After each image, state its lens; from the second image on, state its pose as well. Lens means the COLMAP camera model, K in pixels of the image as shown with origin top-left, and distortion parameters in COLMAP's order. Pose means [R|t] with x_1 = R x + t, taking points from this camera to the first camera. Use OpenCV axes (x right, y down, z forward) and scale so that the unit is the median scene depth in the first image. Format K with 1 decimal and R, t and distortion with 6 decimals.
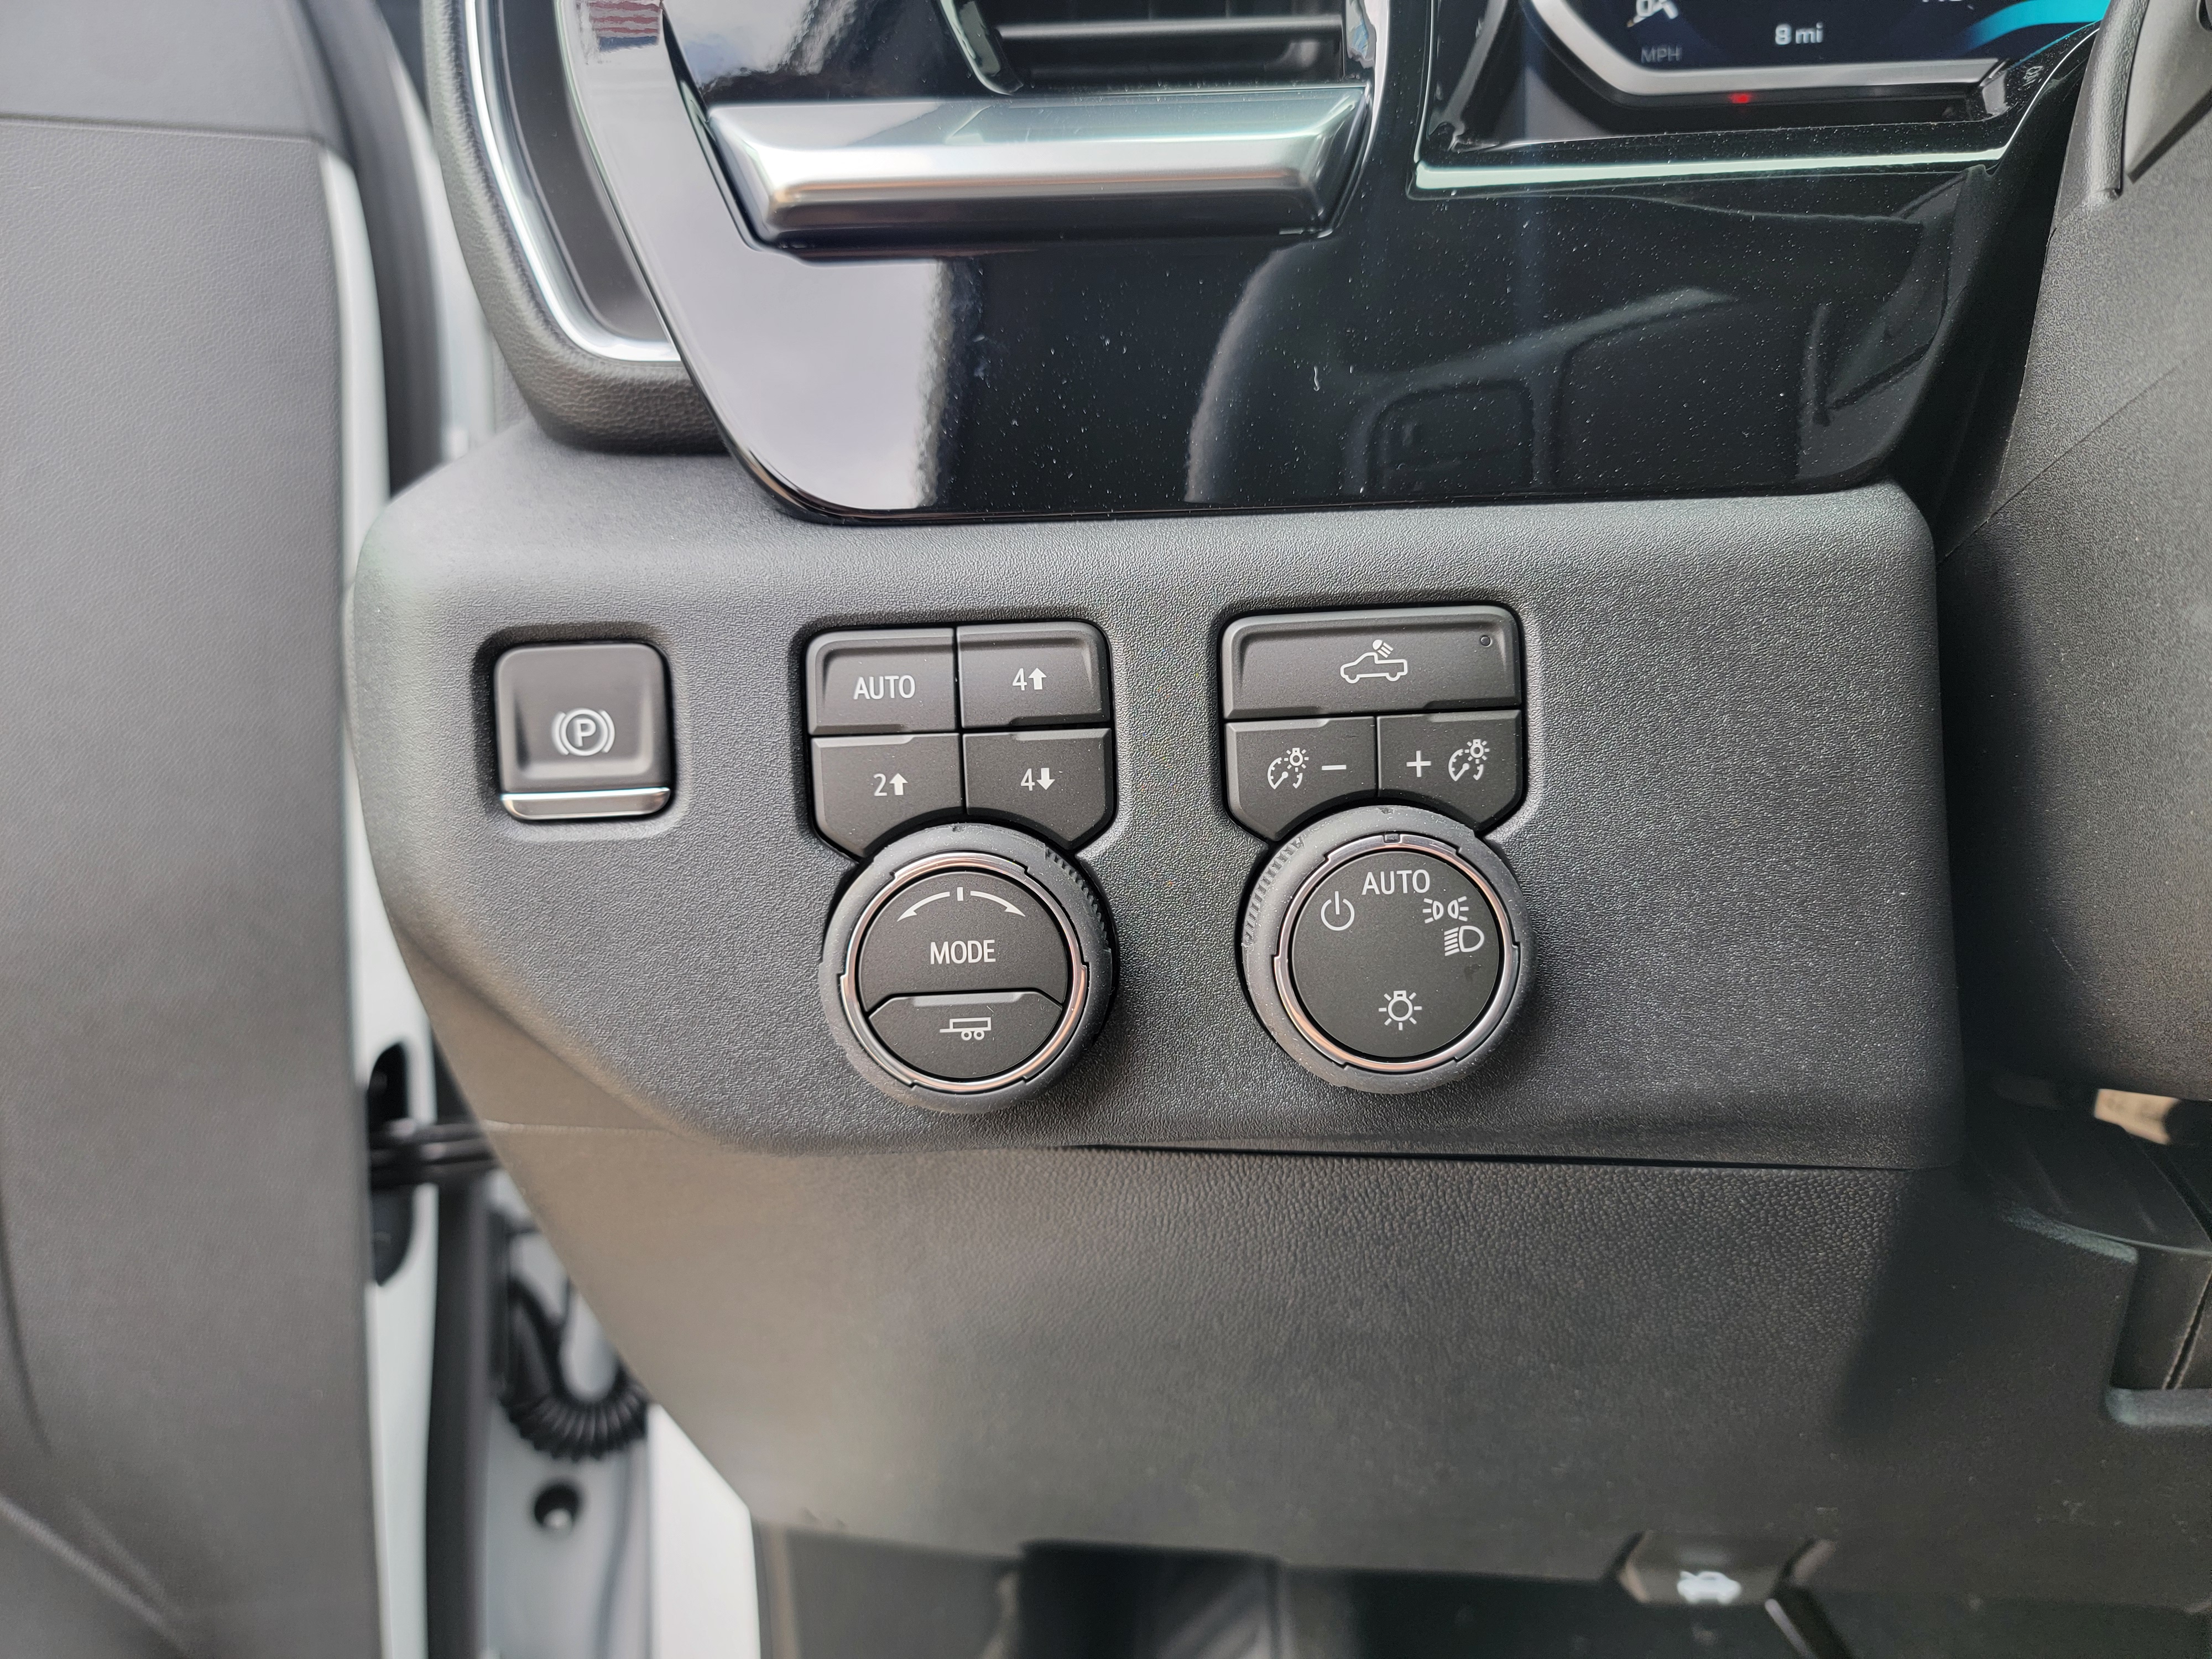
lens RADIAL K [[1532.5, 0, 1114.2], [0, 1532.5, 842.1], [0, 0, 1]] dist [0.083846, -0.068791]
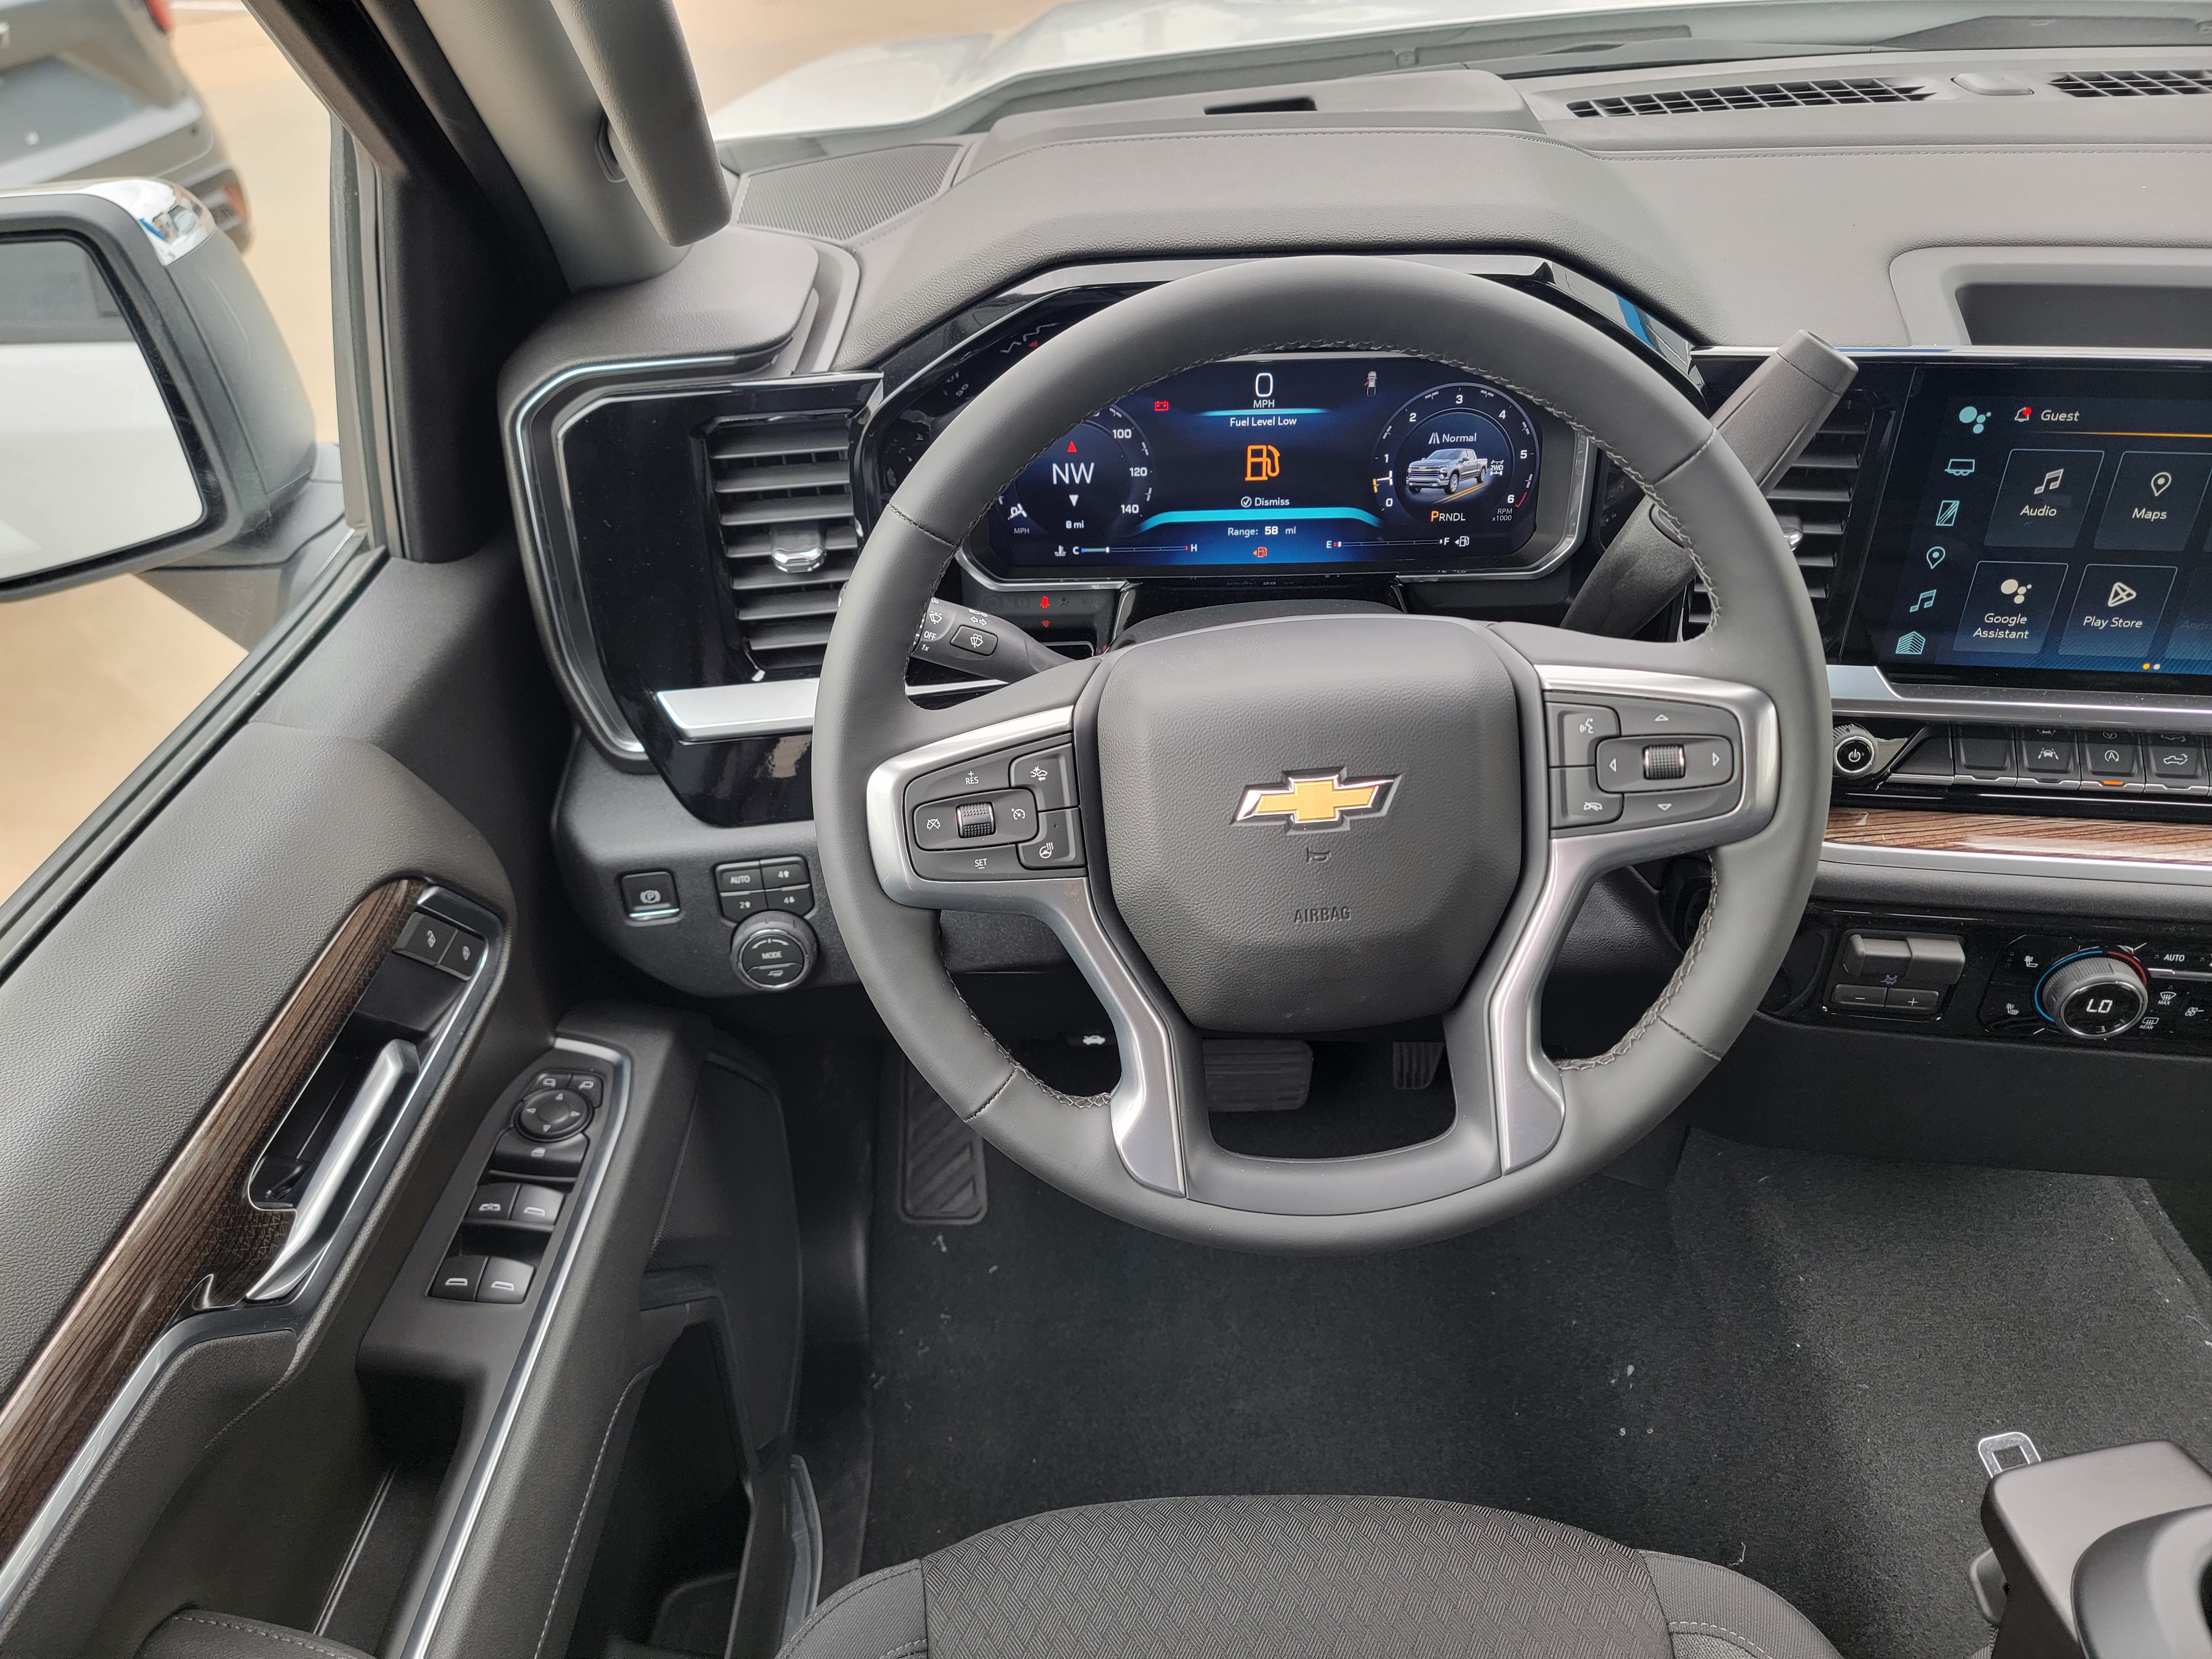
lens RADIAL K [[1566.5, 0, 1102.7], [0, 1566.5, 821.7], [0, 0, 1]] dist [0.078299, -0.072055]
pose [[0.995861, -0.055250, 0.072163, 0.395947], [0.021442, 0.914416, 0.404207, -1.581516], [-0.088319, -0.400987, 0.911816, -2.140366]]
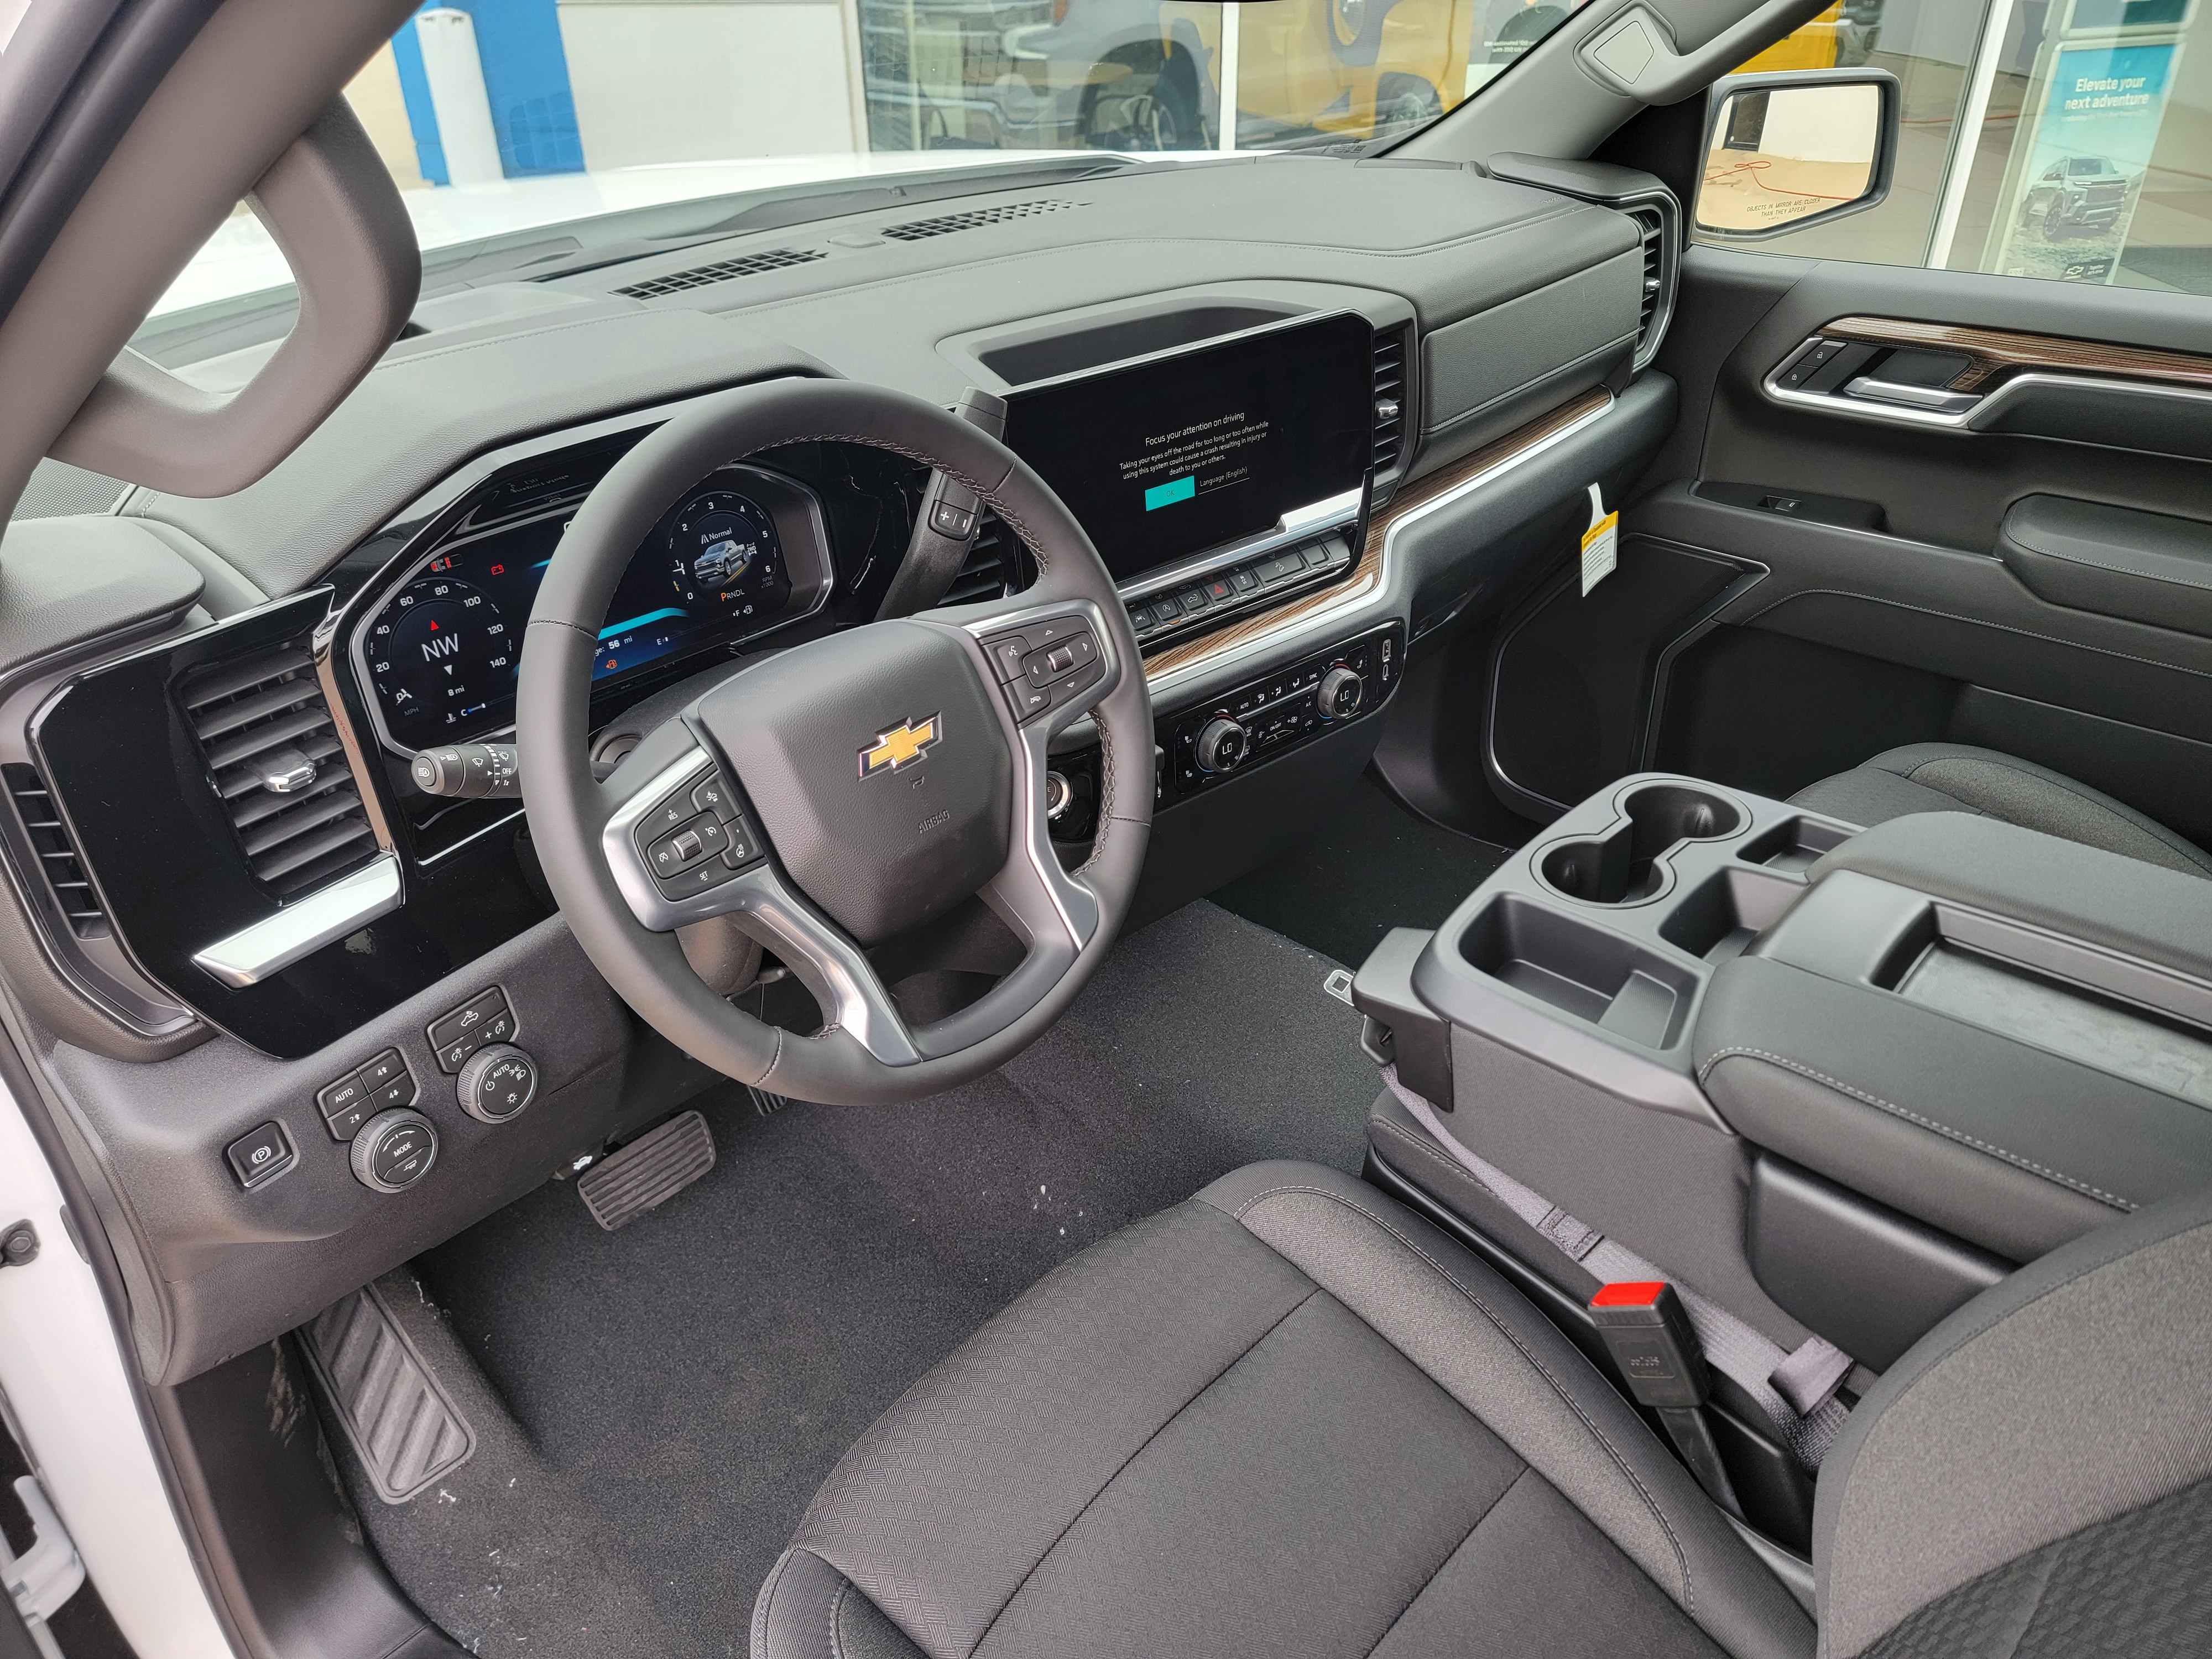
lens RADIAL K [[1562.2, 0, 1123.1], [0, 1562.2, 824.8], [0, 0, 1]] dist [0.076497, -0.068490]
pose [[0.592199, -0.400184, 0.699395, -1.344059], [0.170729, 0.910568, 0.376454, -1.672583], [-0.787497, -0.103528, 0.607560, -2.429043]]
